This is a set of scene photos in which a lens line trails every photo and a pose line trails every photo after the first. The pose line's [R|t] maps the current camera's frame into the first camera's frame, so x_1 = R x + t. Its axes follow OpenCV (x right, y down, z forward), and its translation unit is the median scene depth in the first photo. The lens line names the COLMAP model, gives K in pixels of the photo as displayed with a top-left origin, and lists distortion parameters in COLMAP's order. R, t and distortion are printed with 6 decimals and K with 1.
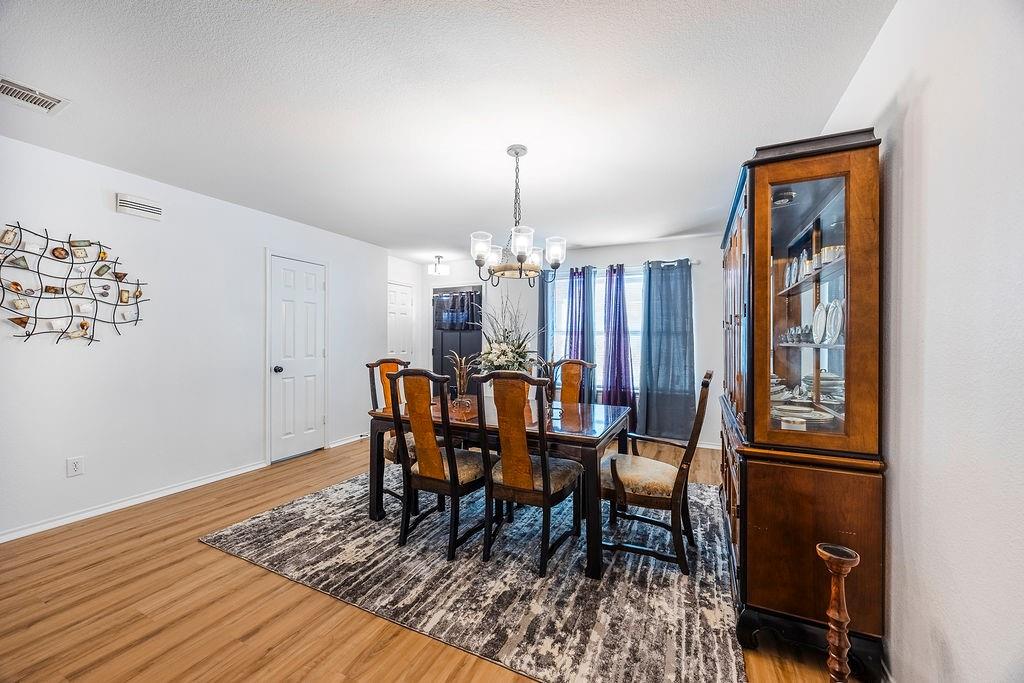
lens RADIAL K [[392.1, 0, 513.9], [0, 392.1, 334.8], [0, 0, 1]] dist [-0.000459, -0.000137]
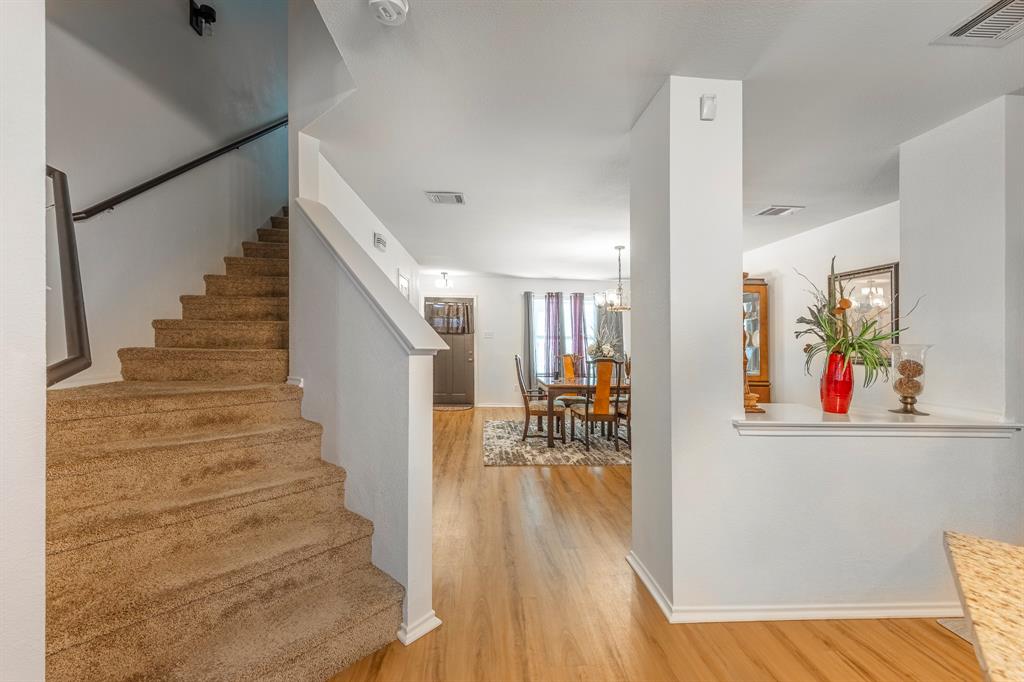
lens RADIAL K [[412.3, 0, 510.5], [0, 412.3, 340.4], [0, 0, 1]] dist [0.003804, 0.000191]
pose [[0.867771, 0.007773, 0.496904, -0.836561], [-0.016414, 0.999780, 0.013026, -0.011516], [-0.496693, -0.019460, 0.867708, -0.283728]]
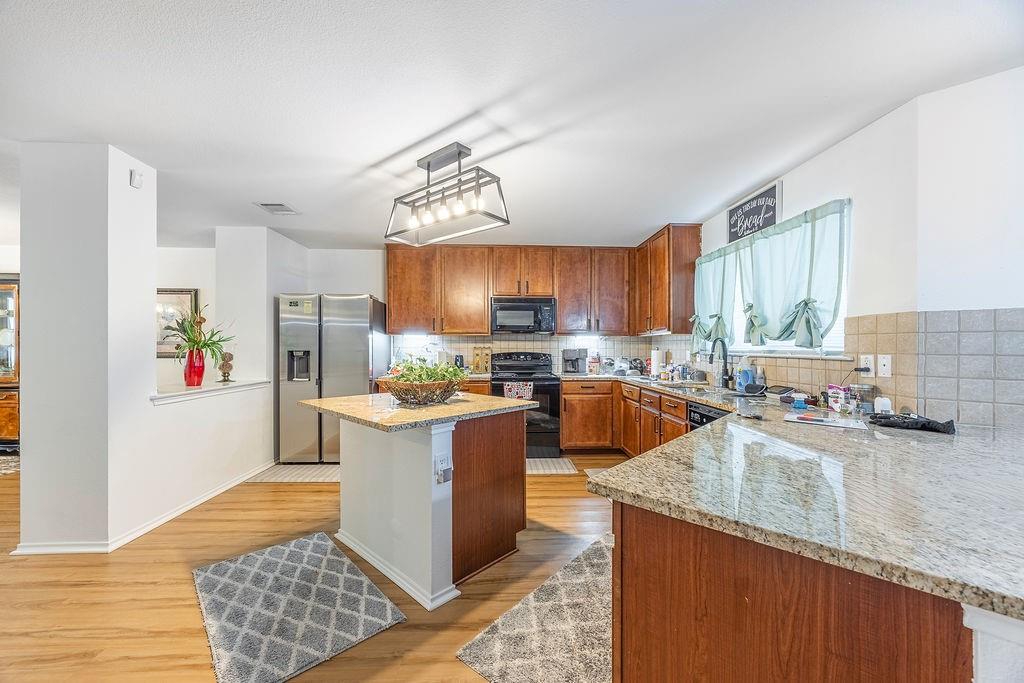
lens RADIAL K [[392.1, 0, 511.6], [0, 392.1, 343.7], [0, 0, 1]] dist [-0.000459, -0.000137]
pose [[-0.477722, -0.002694, 0.878507, -1.194289], [-0.017592, 0.999824, -0.006500, -0.013002], [-0.878335, -0.018560, -0.477686, -0.230104]]
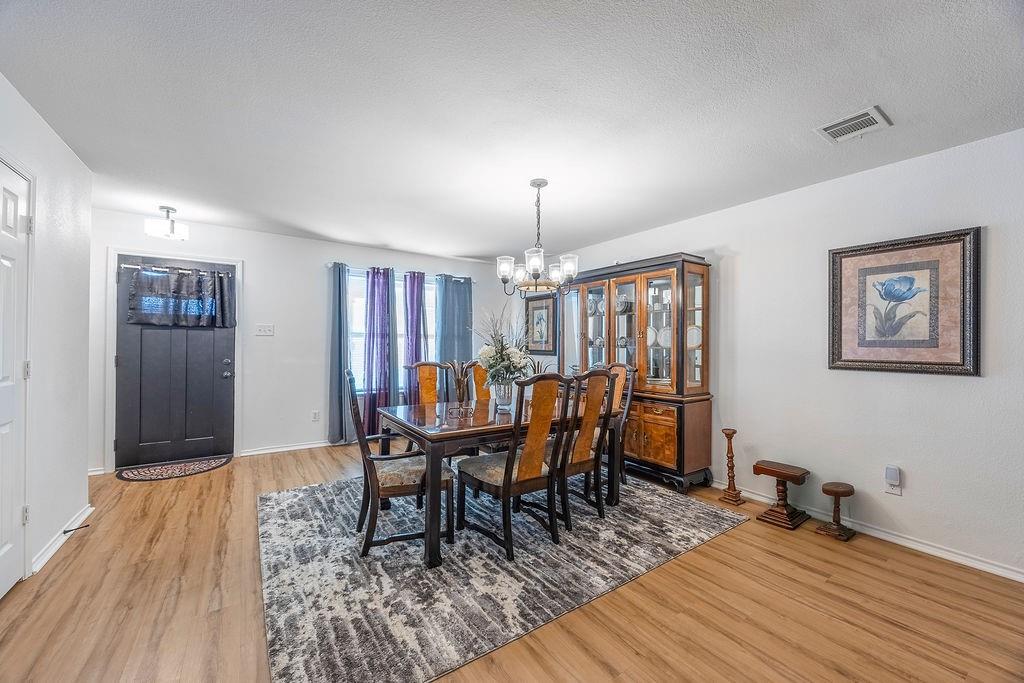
lens RADIAL K [[392.1, 0, 509.4], [0, 392.1, 328.1], [0, 0, 1]] dist [-0.000459, -0.000137]
pose [[0.498329, 0.033279, 0.866349, -0.589254], [-0.018726, 0.999443, -0.027621, -0.001481], [-0.866786, -0.002459, 0.498674, 0.272664]]
